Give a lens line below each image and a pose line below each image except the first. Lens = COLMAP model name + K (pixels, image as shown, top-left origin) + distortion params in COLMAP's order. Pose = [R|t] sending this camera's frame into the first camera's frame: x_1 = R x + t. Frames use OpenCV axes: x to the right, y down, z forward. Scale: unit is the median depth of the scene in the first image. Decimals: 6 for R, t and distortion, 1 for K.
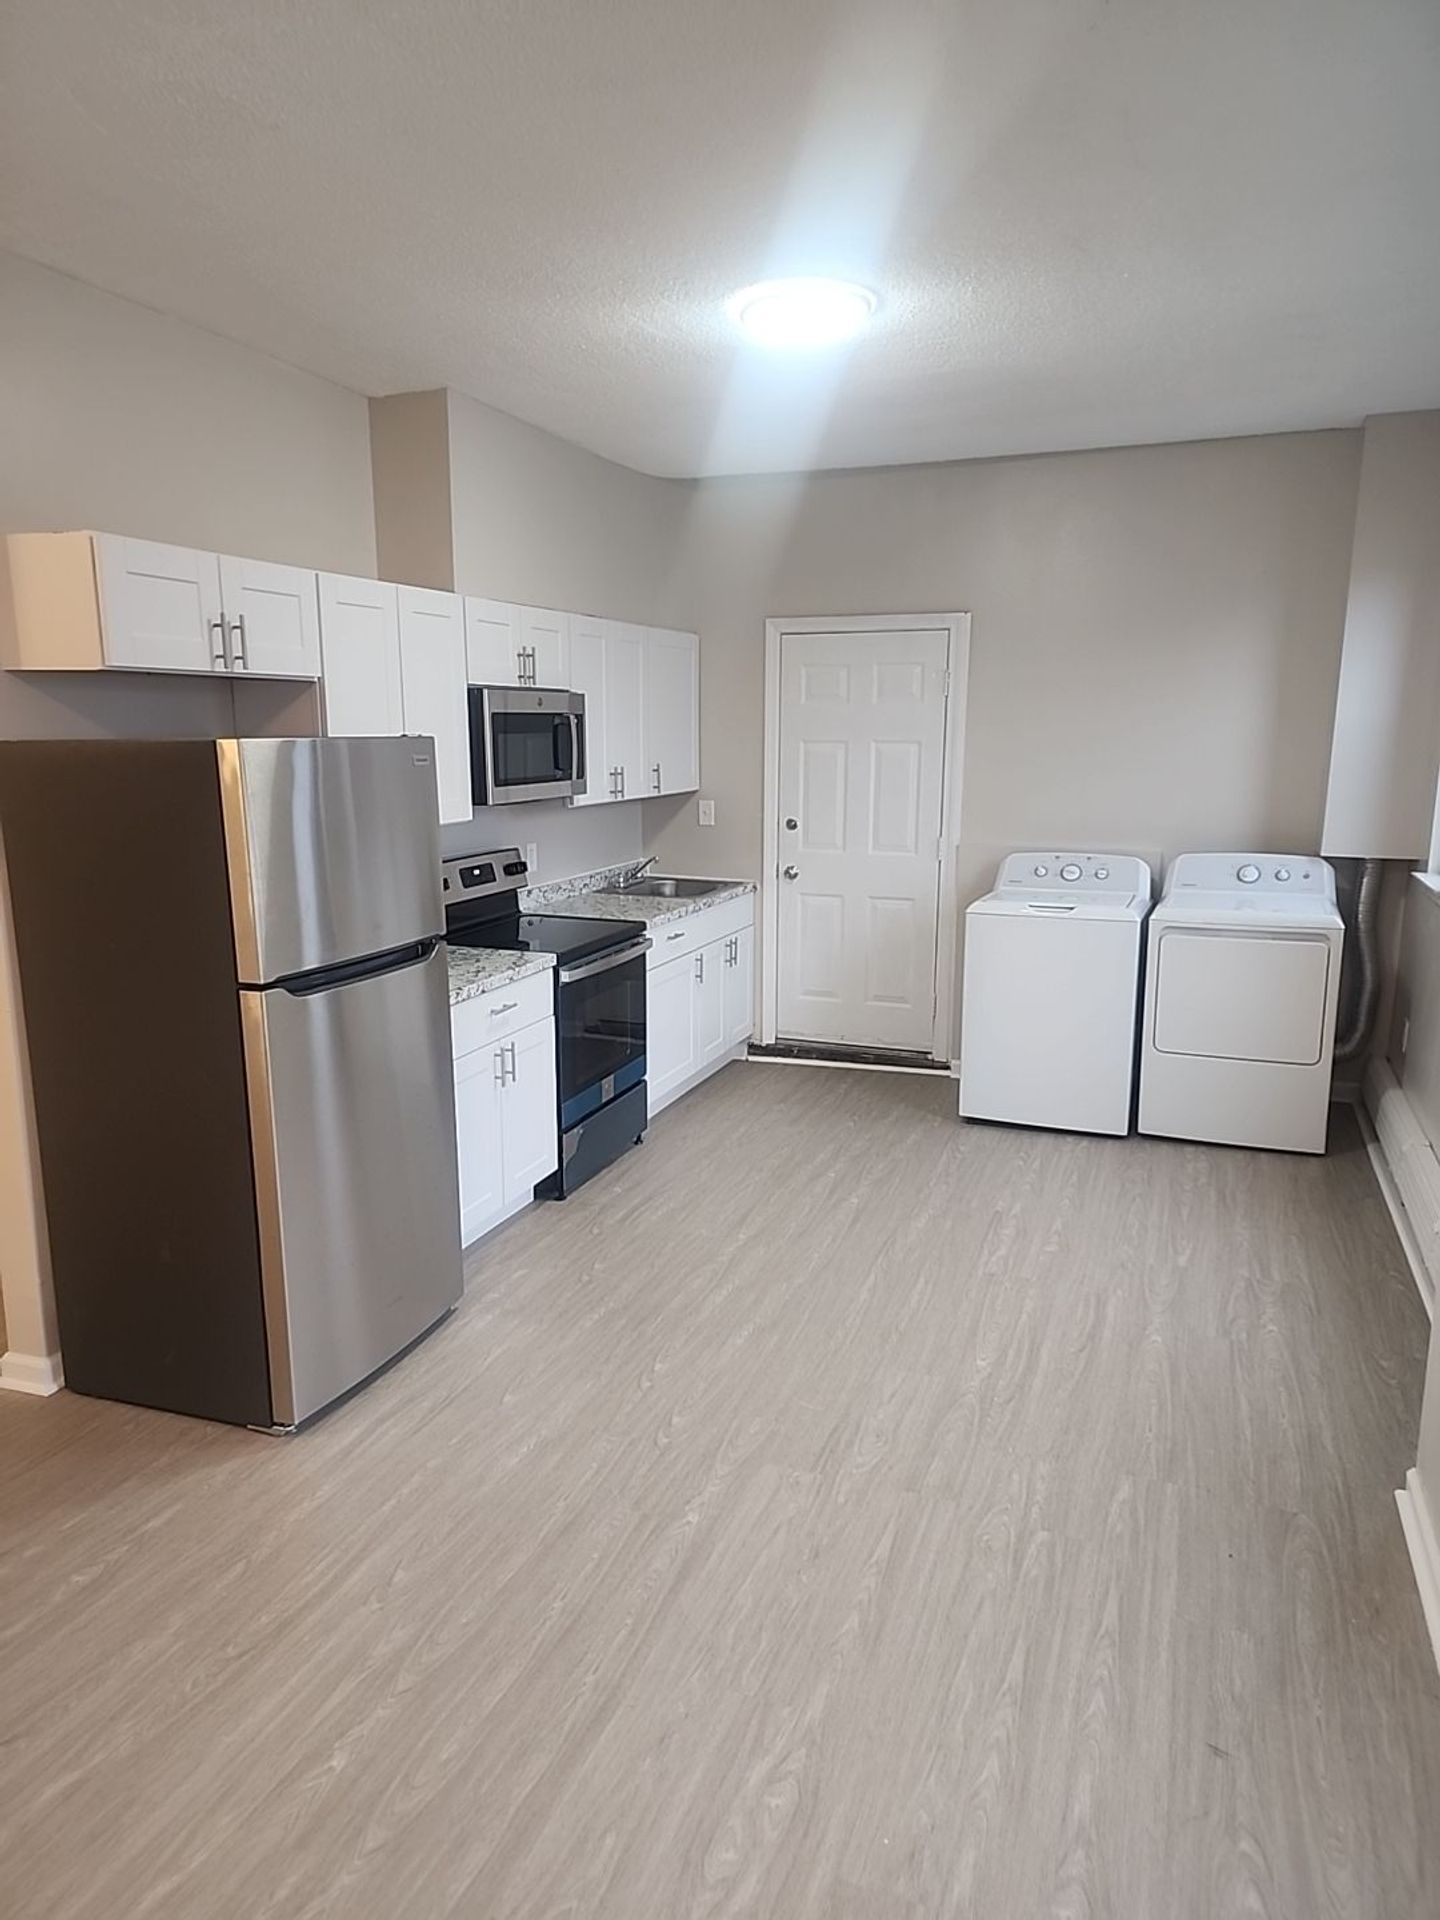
lens RADIAL K [[1296.6, 0, 720.0], [0, 1296.6, 960.0], [0, 0, 1]] dist [0.077996, -0.072566]
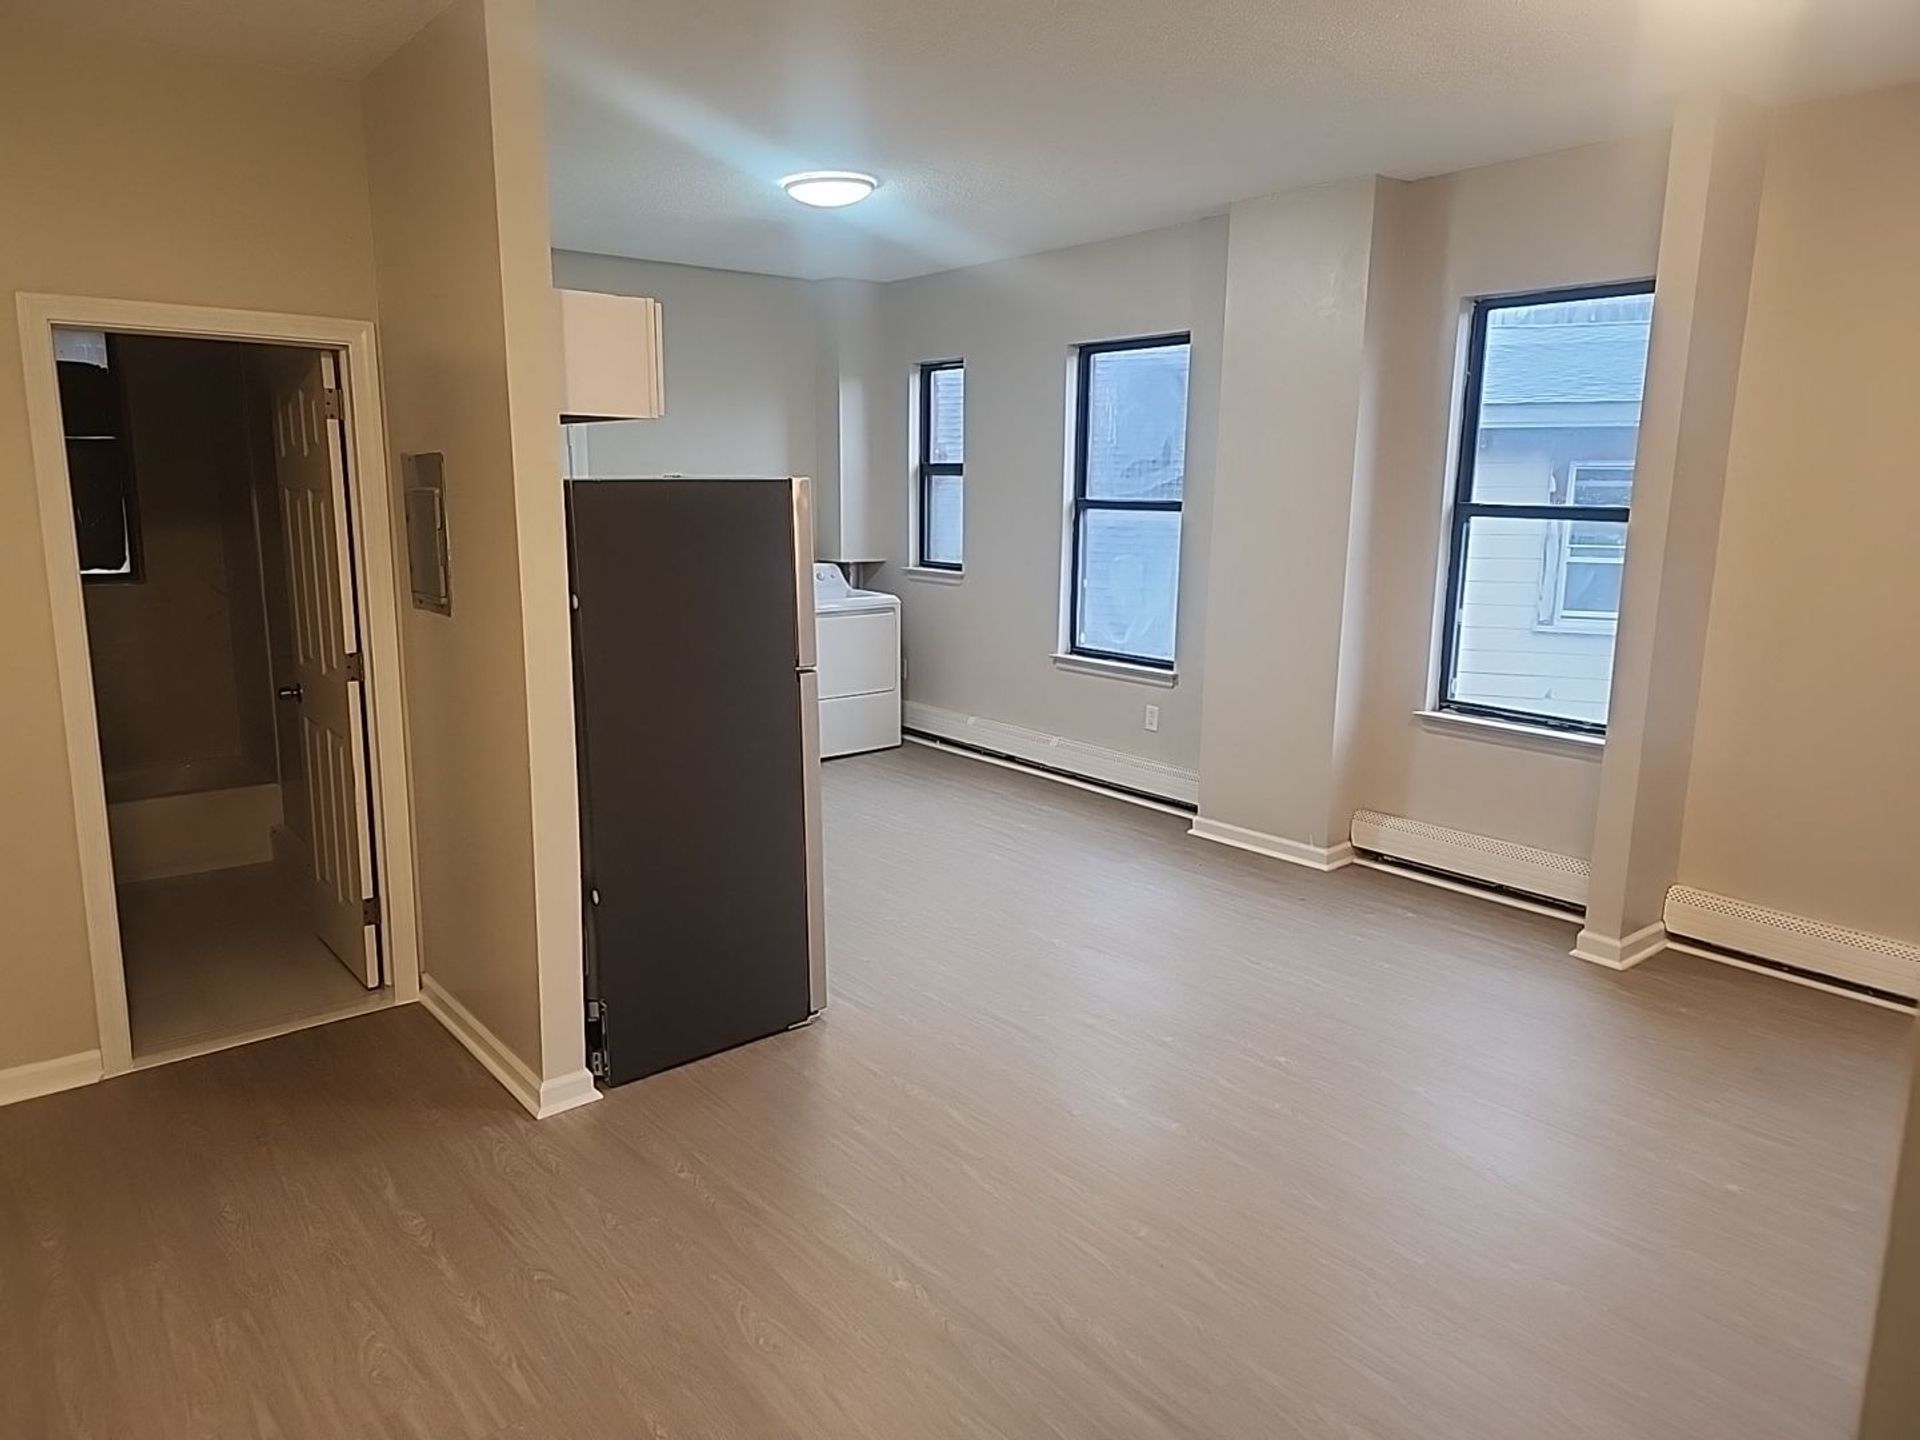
lens RADIAL K [[1262.8, 0, 975.1], [0, 1262.8, 696.8], [0, 0, 1]] dist [0.079312, -0.068352]
pose [[0.498829, -0.142938, 0.854833, -1.401867], [0.155015, 0.985117, 0.074266, -0.019632], [-0.852725, 0.095466, 0.513562, 0.220084]]
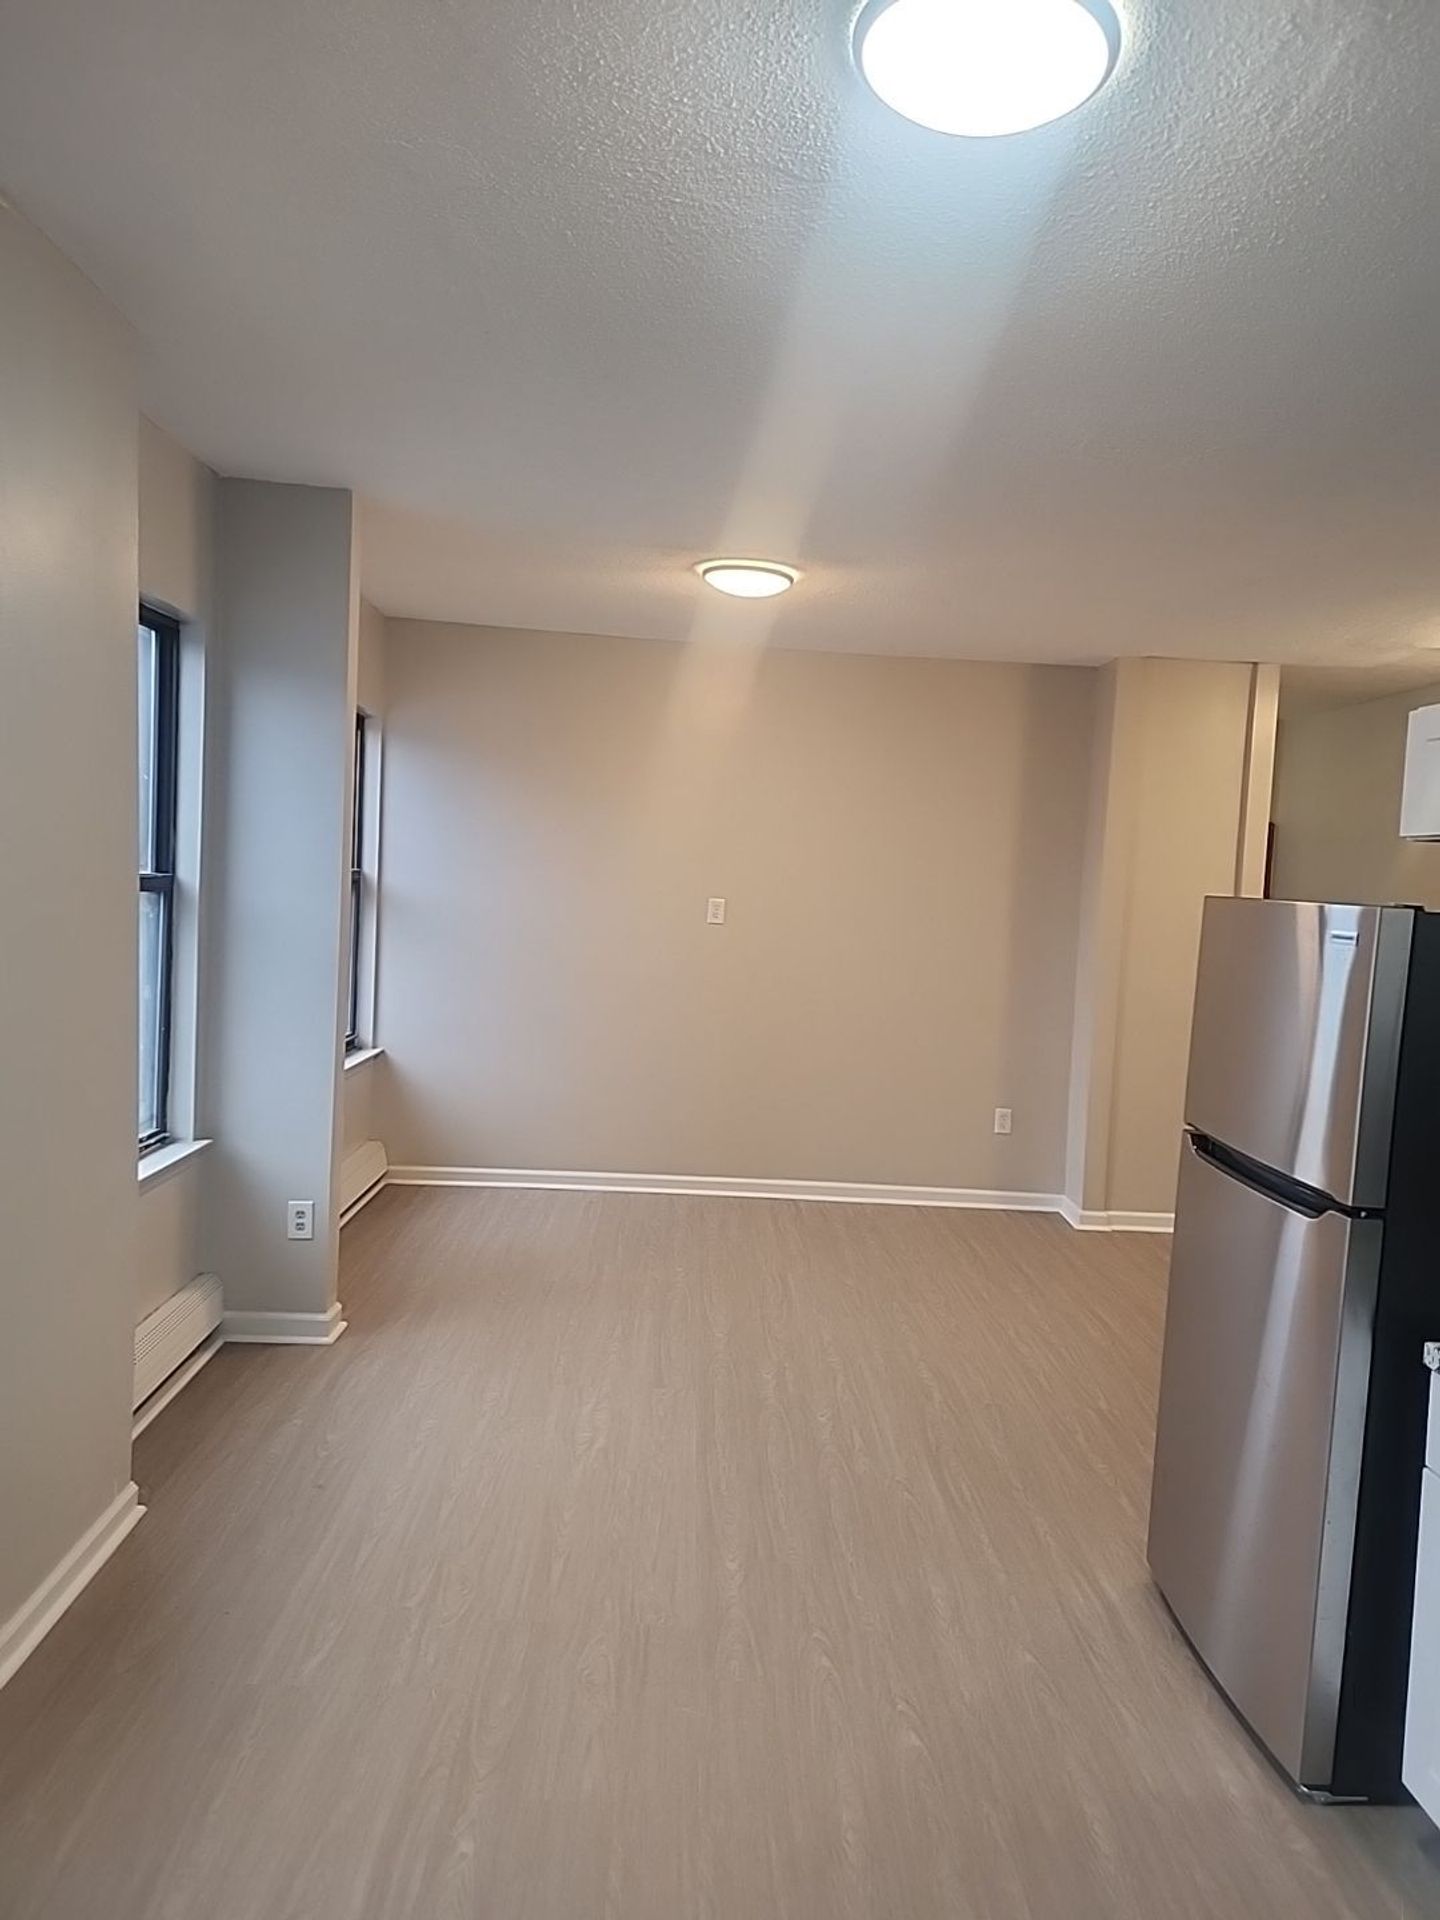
lens RADIAL K [[1262.8, 0, 734.4], [0, 1262.8, 952.3], [0, 0, 1]] dist [0.079312, -0.068352]
pose [[-0.921369, -0.023599, -0.387972, 0.402247], [-0.121736, 0.965457, 0.230376, -0.316826], [0.369133, 0.259492, -0.892415, 1.806118]]
